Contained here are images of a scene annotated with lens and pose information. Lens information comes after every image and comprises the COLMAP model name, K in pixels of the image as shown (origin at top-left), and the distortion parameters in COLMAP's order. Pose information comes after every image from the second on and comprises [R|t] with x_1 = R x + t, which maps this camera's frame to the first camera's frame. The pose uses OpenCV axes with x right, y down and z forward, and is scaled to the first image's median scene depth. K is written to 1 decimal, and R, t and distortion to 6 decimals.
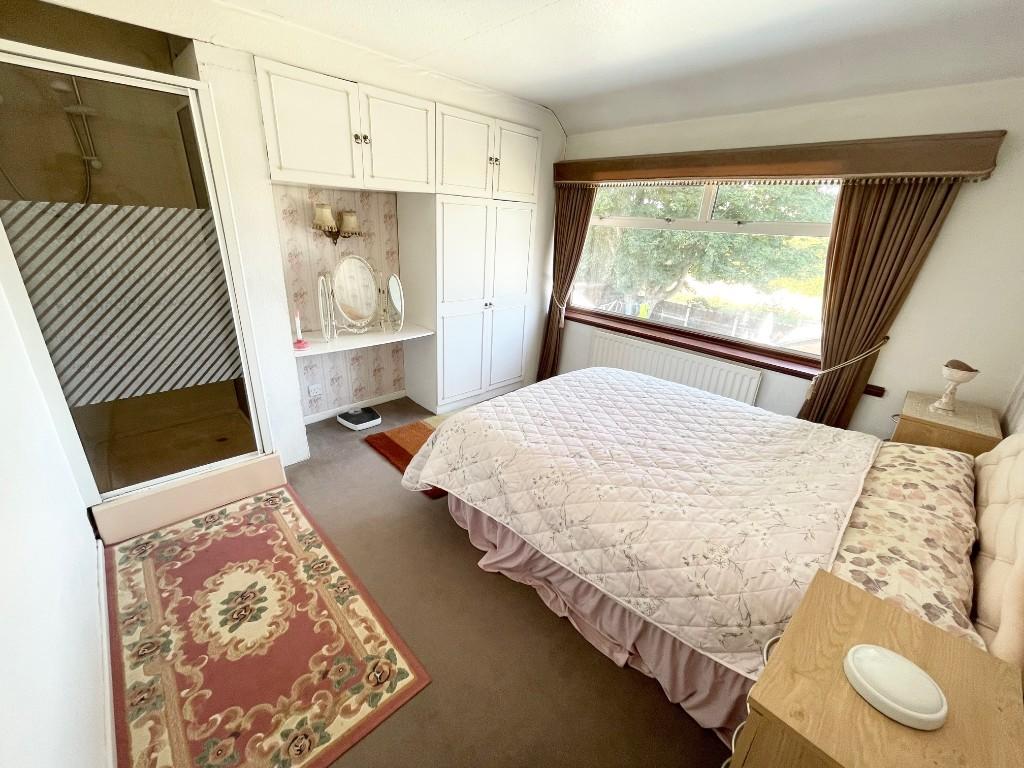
lens RADIAL K [[414.4, 0, 509.0], [0, 414.4, 382.6], [0, 0, 1]] dist [-0.005573, 0.000096]
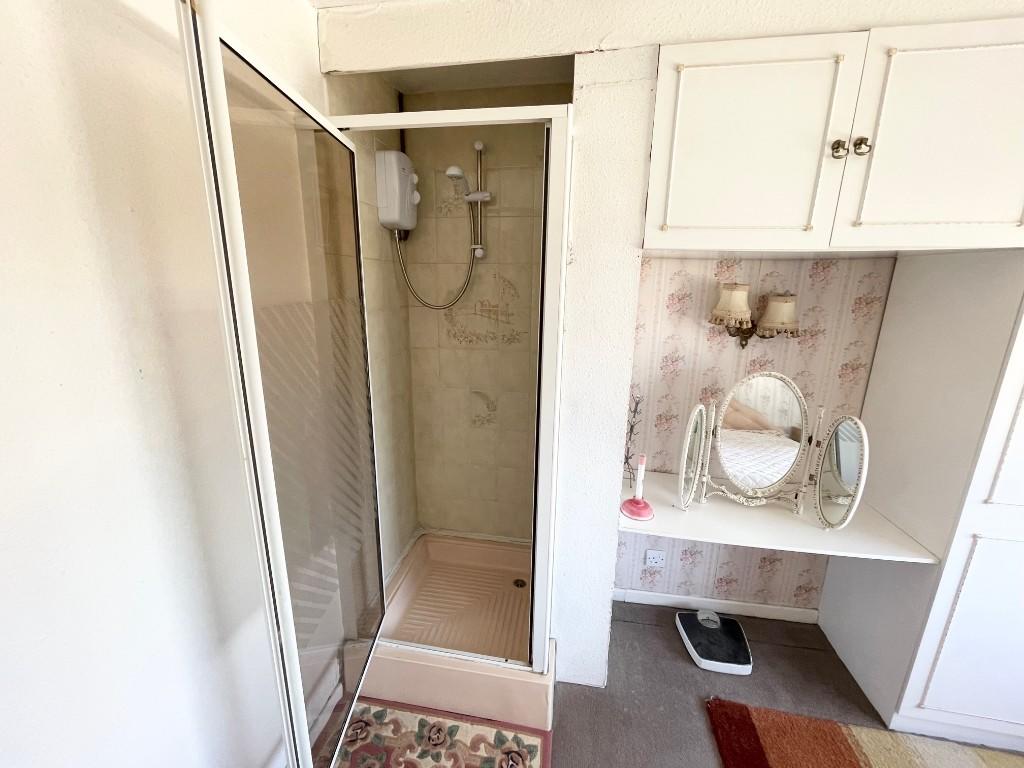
lens RADIAL K [[414.4, 0, 510.2], [0, 414.4, 381.1], [0, 0, 1]] dist [-0.005573, 0.000096]
pose [[0.602853, 0.144129, -0.784726, -0.152349], [-0.275832, 0.960551, -0.035480, -0.178410], [0.748655, 0.237842, 0.618827, 0.404348]]
